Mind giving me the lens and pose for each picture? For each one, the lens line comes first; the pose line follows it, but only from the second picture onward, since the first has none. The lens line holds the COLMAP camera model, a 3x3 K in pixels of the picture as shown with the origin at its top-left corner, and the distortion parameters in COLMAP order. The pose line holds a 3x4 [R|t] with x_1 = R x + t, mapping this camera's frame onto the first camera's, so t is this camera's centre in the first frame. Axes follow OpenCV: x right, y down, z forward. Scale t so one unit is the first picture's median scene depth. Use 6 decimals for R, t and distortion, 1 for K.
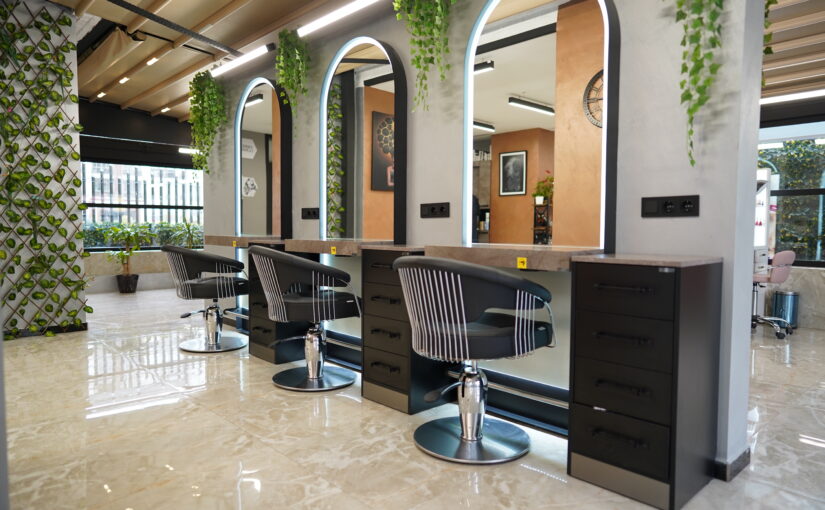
lens RADIAL K [[541.3, 0, 412.5], [0, 541.3, 255.0], [0, 0, 1]] dist [-0.040831, 0.047054]
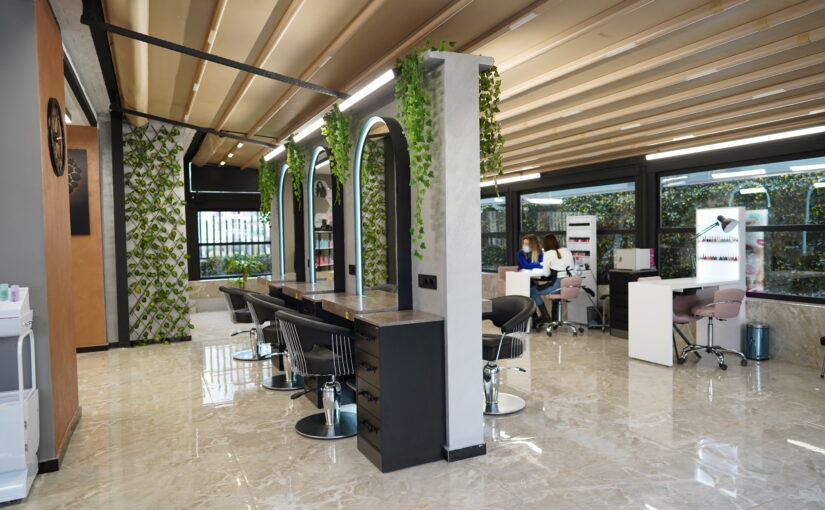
lens RADIAL K [[541.3, 0, 412.5], [0, 541.3, 255.0], [0, 0, 1]] dist [-0.040831, 0.047054]
pose [[0.955784, -0.013744, -0.293749, 0.421485], [0.009784, 0.999840, -0.014946, -0.068034], [0.293908, 0.011411, 0.955766, -0.231663]]
